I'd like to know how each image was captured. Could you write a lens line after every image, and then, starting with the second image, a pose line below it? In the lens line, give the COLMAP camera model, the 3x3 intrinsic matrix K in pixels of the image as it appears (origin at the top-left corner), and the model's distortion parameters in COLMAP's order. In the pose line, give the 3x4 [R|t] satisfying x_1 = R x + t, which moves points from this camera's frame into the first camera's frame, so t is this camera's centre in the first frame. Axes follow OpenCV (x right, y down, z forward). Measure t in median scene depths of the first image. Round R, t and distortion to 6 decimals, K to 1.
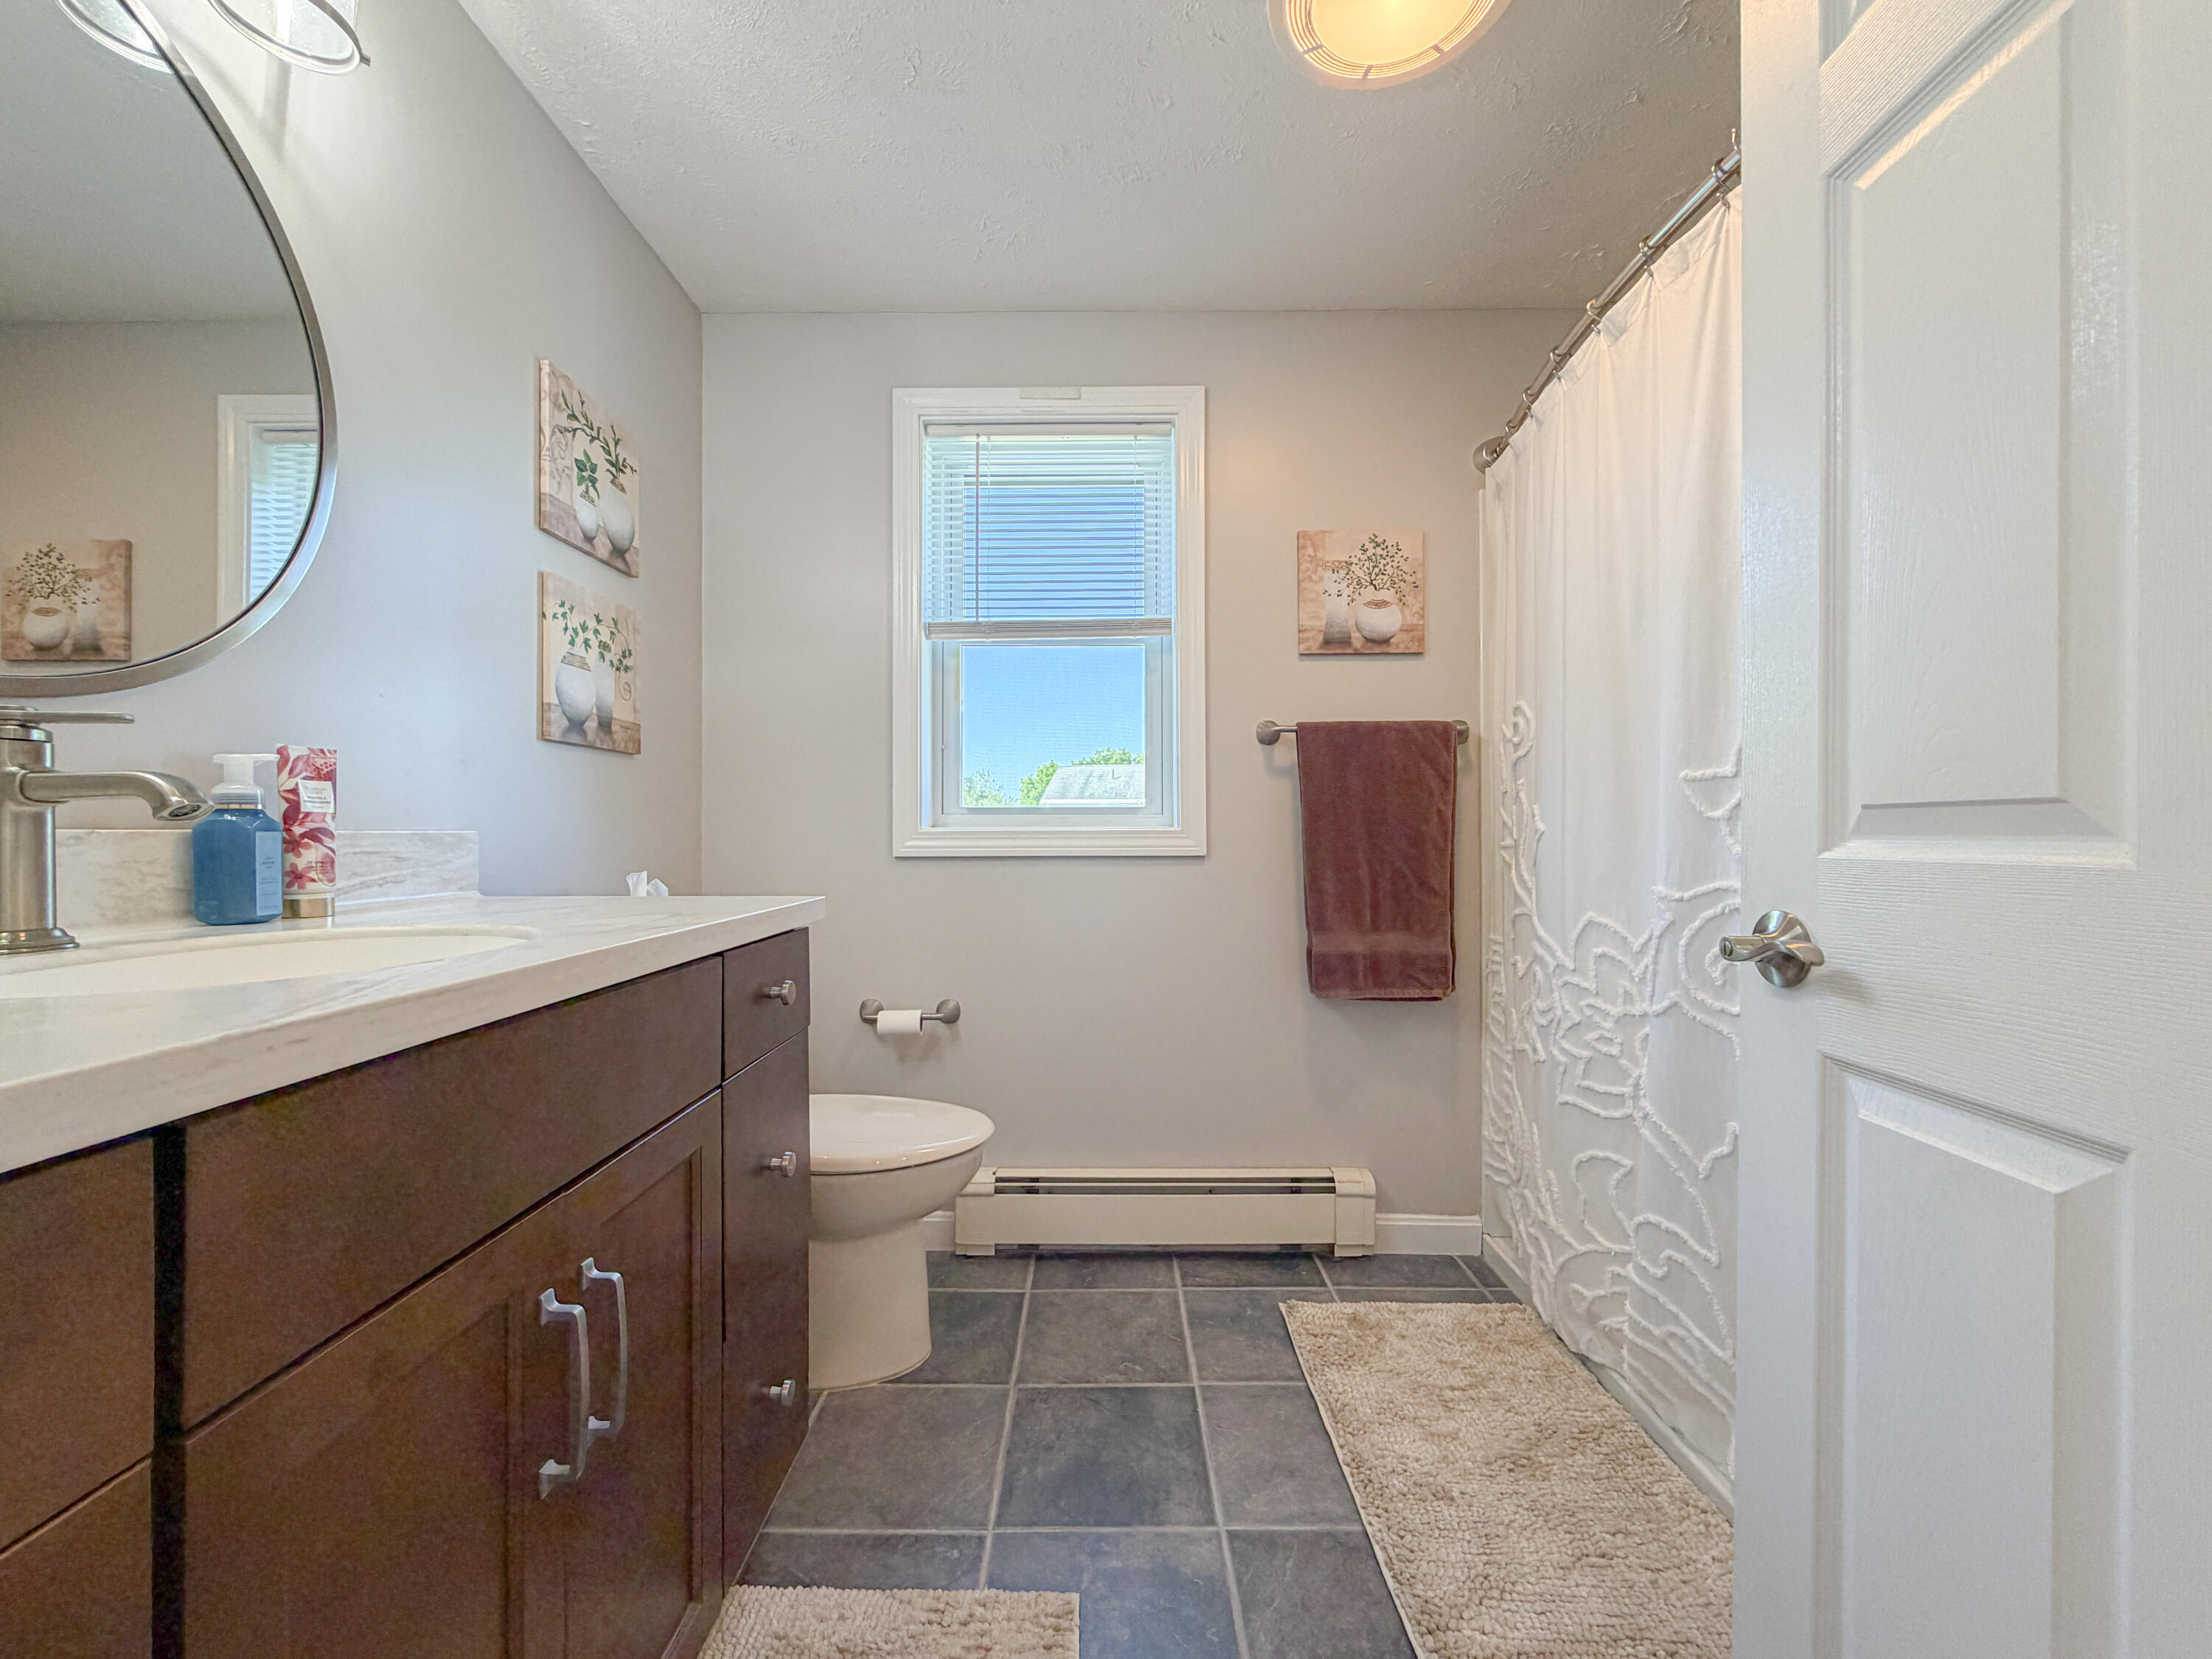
lens RADIAL K [[876.9, 0, 1083.3], [0, 876.9, 829.9], [0, 0, 1]] dist [0.000320, 0.000306]
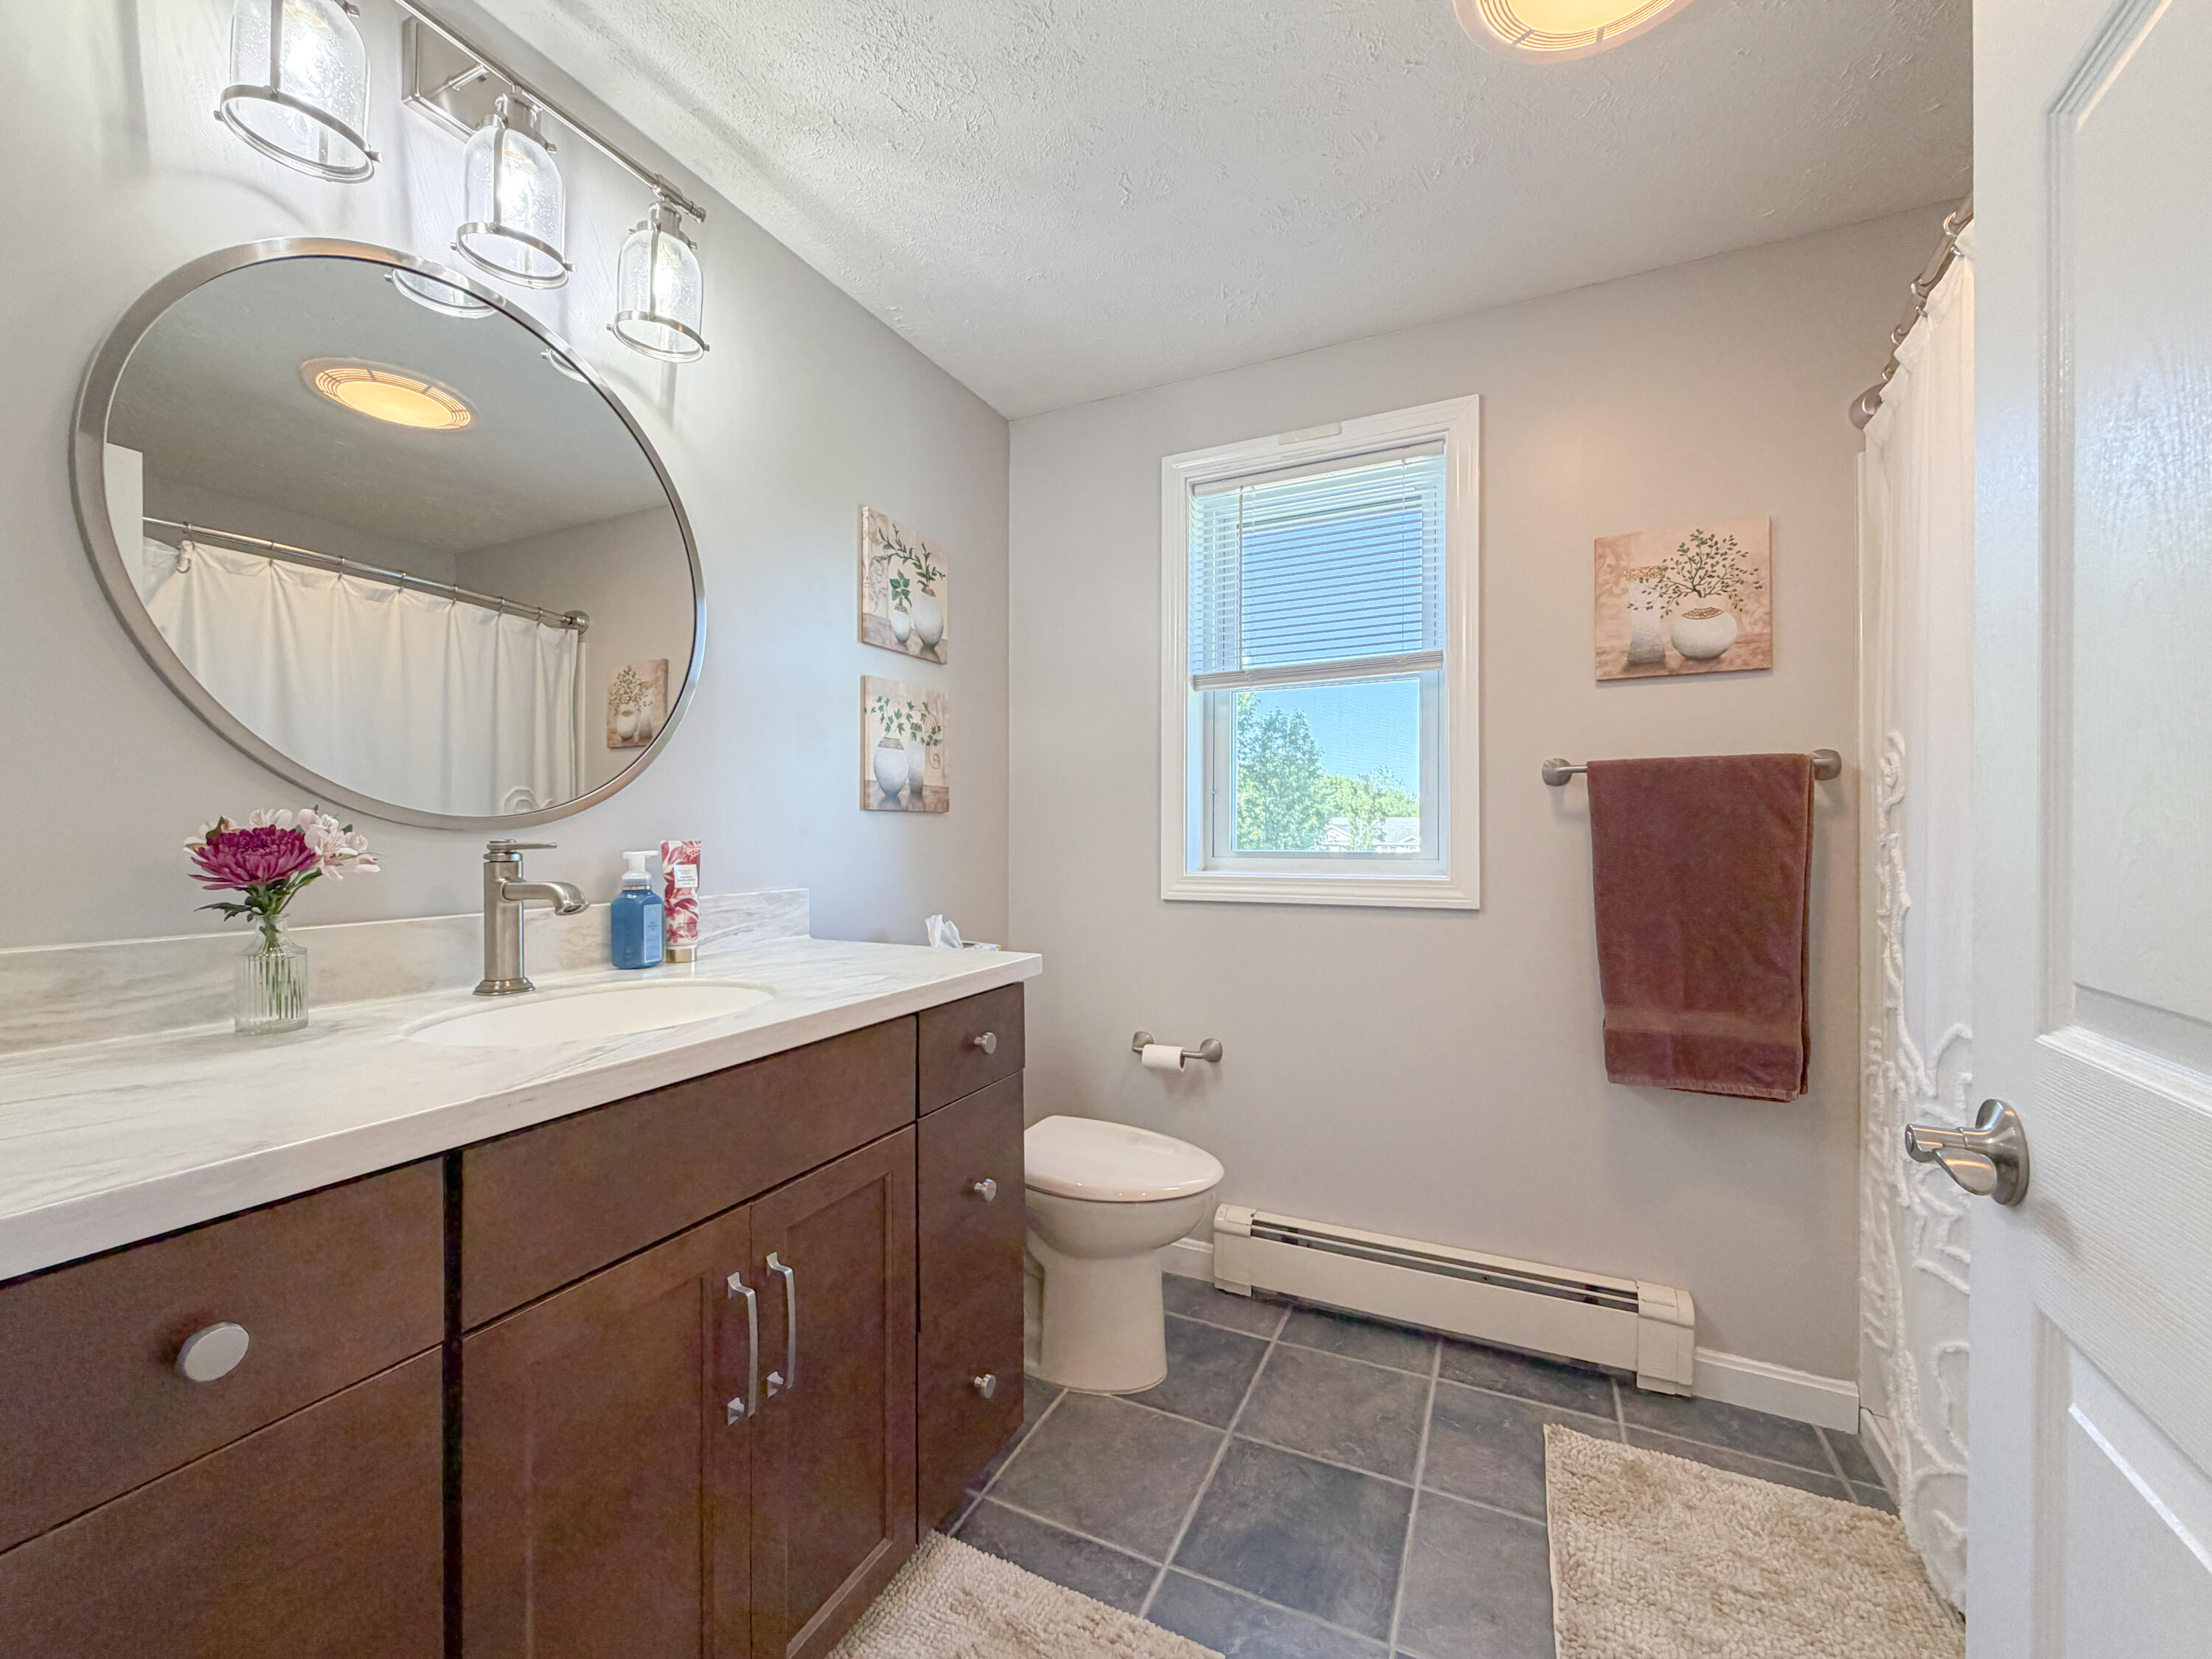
lens RADIAL K [[876.9, 0, 1083.3], [0, 876.9, 829.9], [0, 0, 1]] dist [0.000320, 0.000306]
pose [[0.904831, -0.006305, -0.425723, 0.192188], [0.005943, 0.999980, -0.002178, -0.066342], [0.425728, -0.000559, 0.904851, -0.002971]]
